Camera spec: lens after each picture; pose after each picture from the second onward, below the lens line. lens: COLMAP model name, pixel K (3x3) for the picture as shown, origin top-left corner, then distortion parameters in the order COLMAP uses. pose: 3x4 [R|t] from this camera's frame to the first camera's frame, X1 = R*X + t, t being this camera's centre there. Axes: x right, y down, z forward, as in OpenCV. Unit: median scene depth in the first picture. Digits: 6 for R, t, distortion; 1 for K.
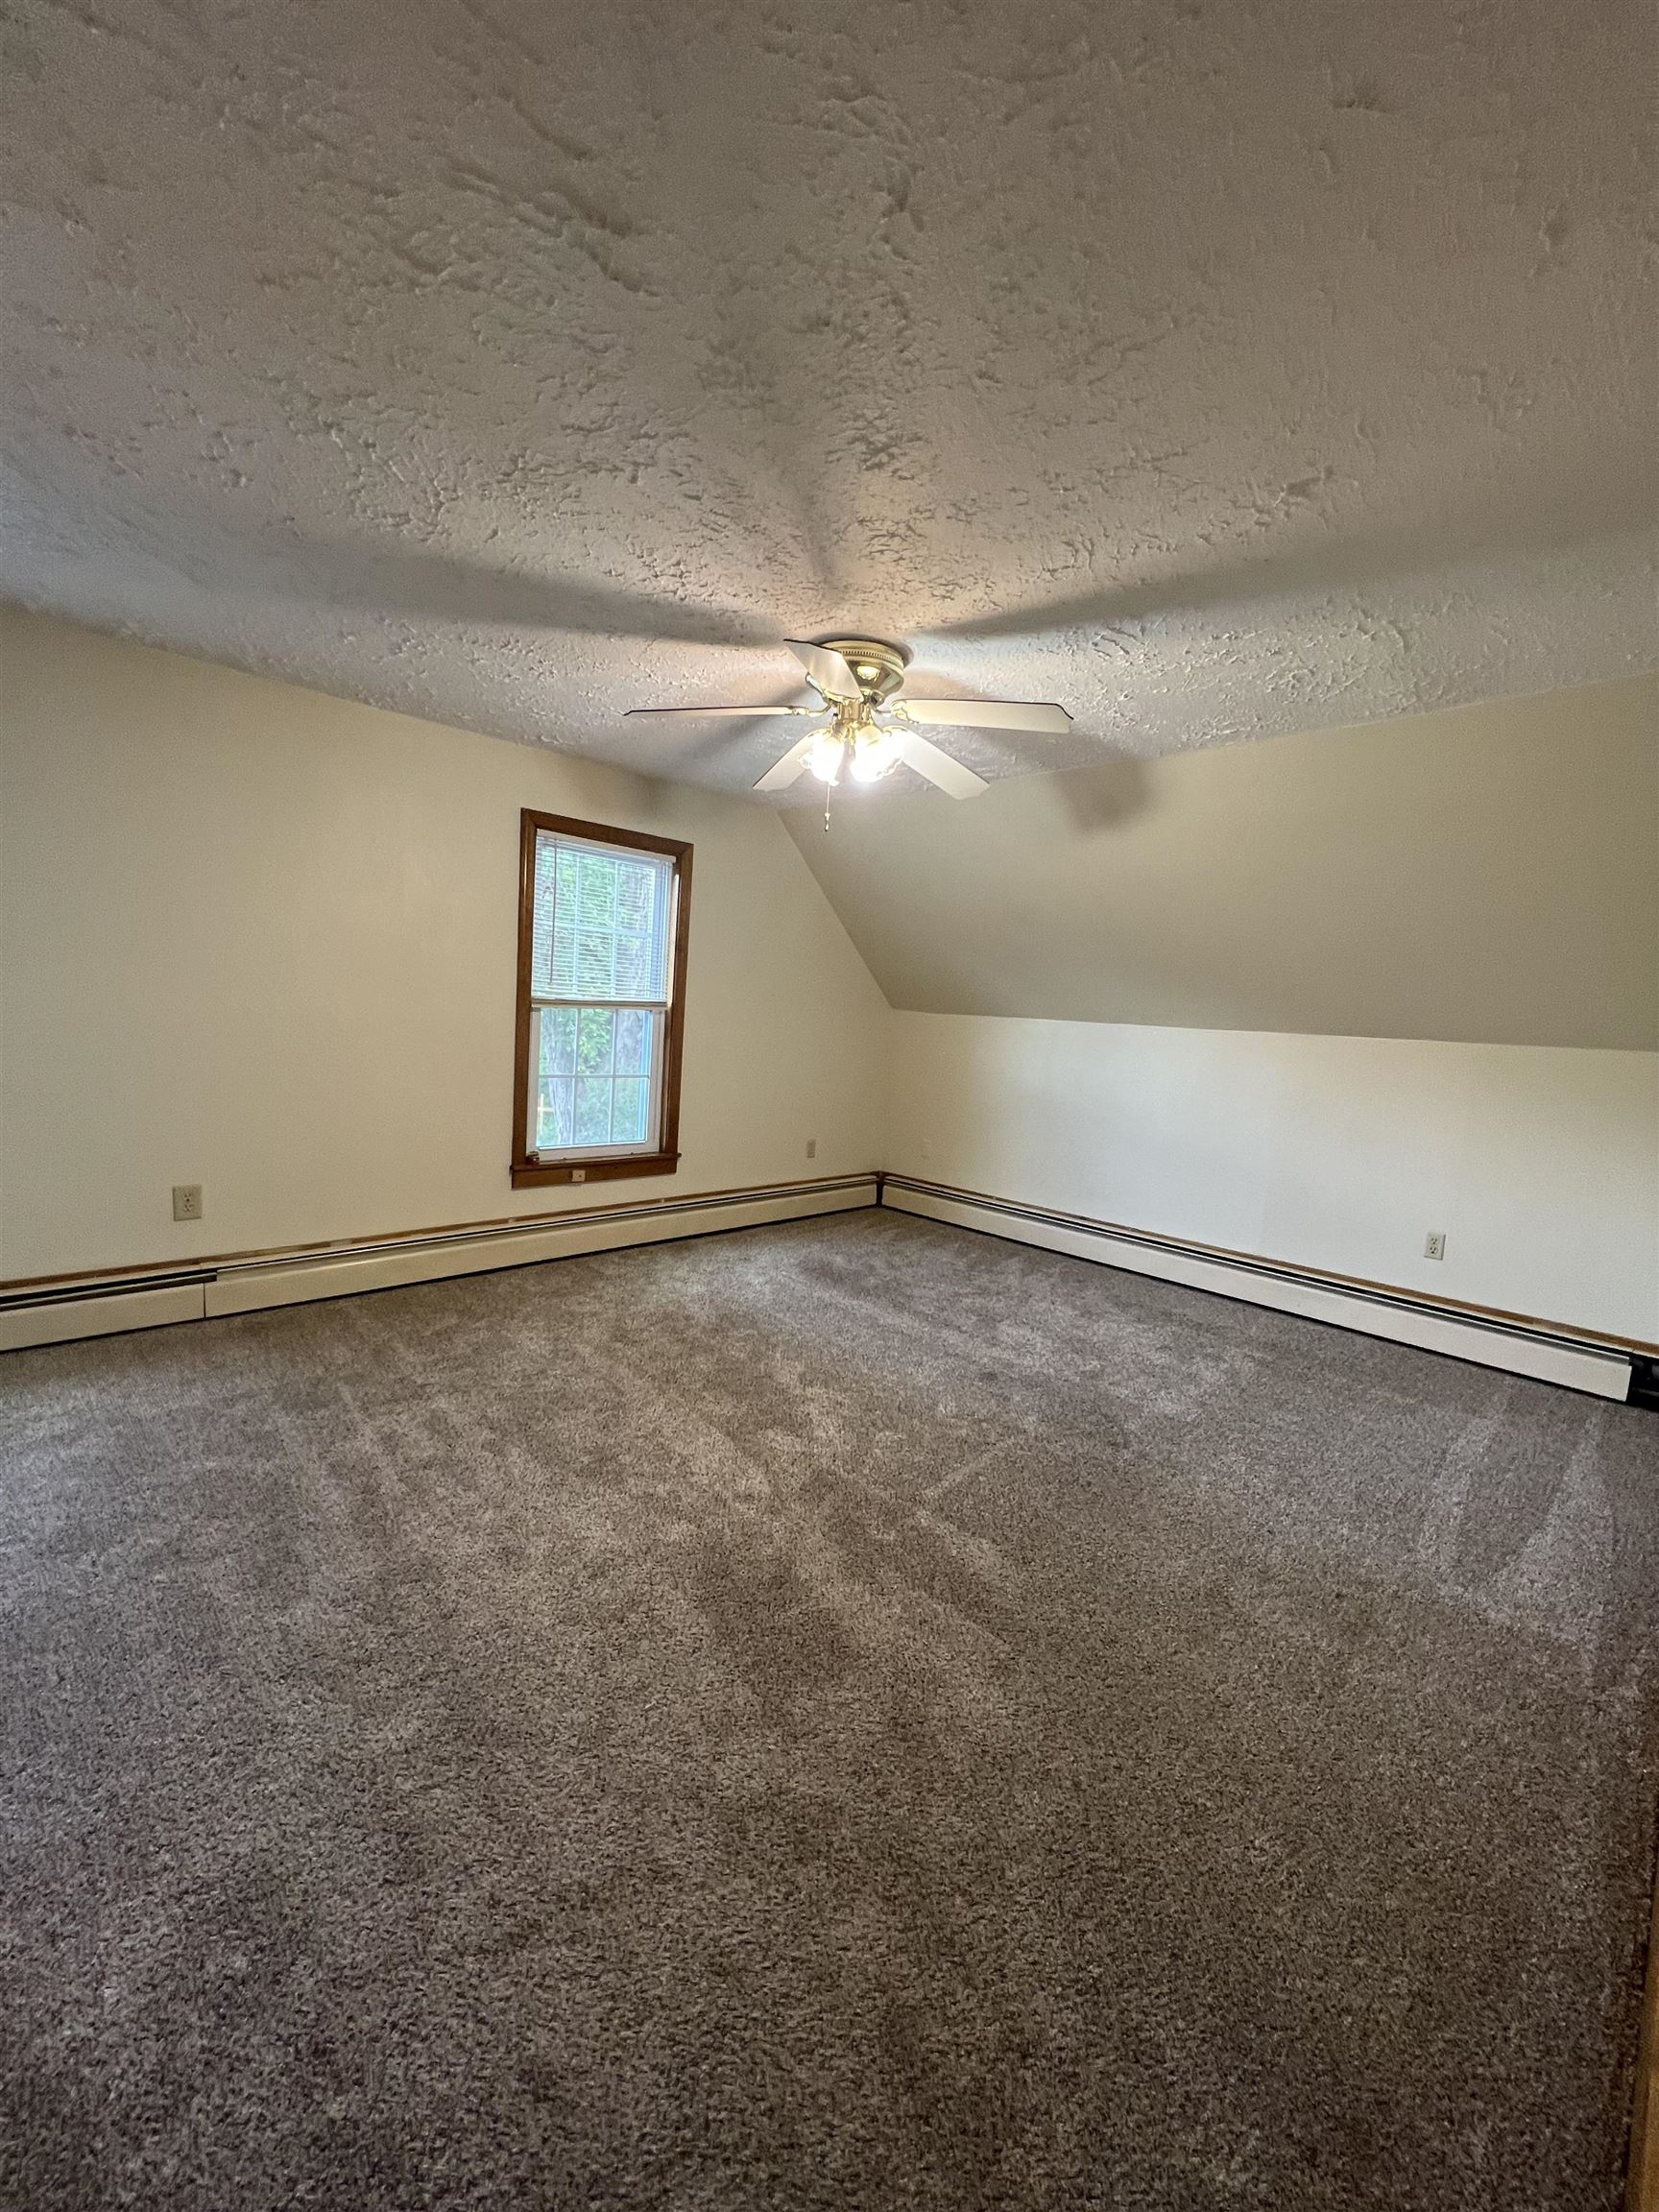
lens RADIAL K [[888.5, 0, 819.4], [0, 888.5, 1125.7], [0, 0, 1]] dist [-0.001089, 0.000325]
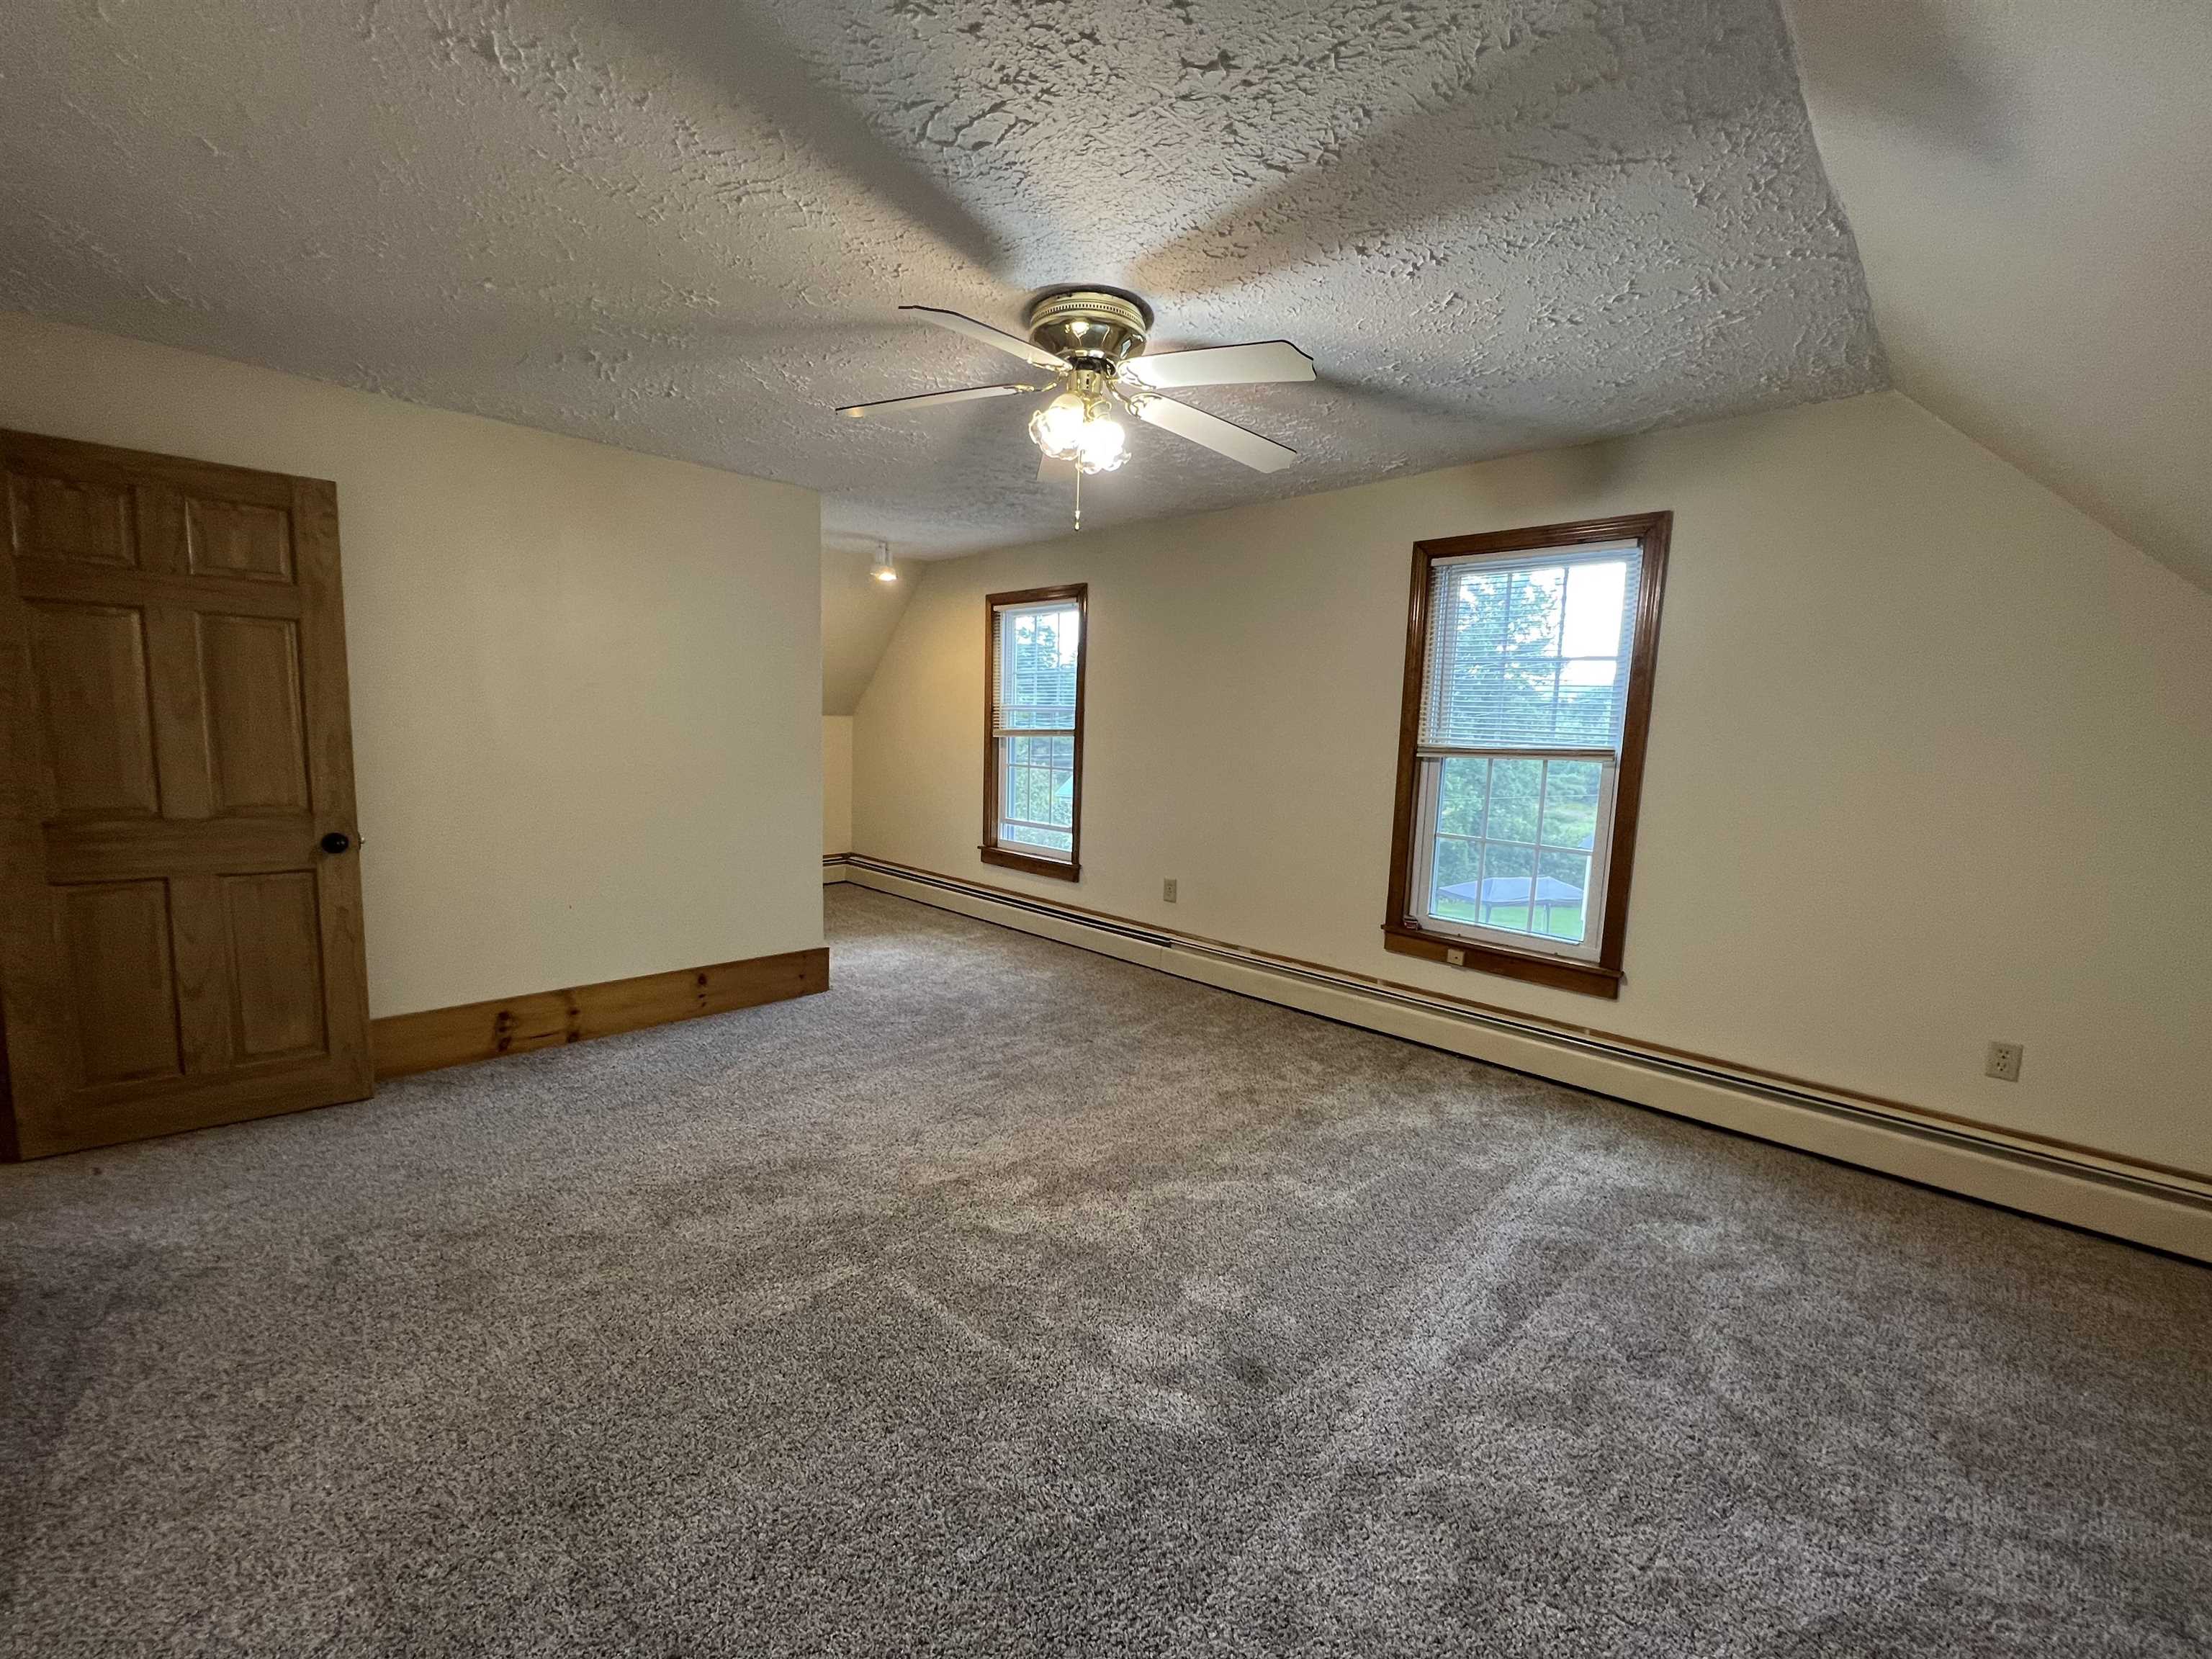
lens RADIAL K [[888.5, 0, 1103.1], [0, 888.5, 839.2], [0, 0, 1]] dist [-0.001089, 0.000325]
pose [[0.035467, 0.073917, -0.996633, 0.564703], [-0.162716, 0.984381, 0.067218, -0.056895], [0.986035, 0.159784, 0.046941, 0.642566]]
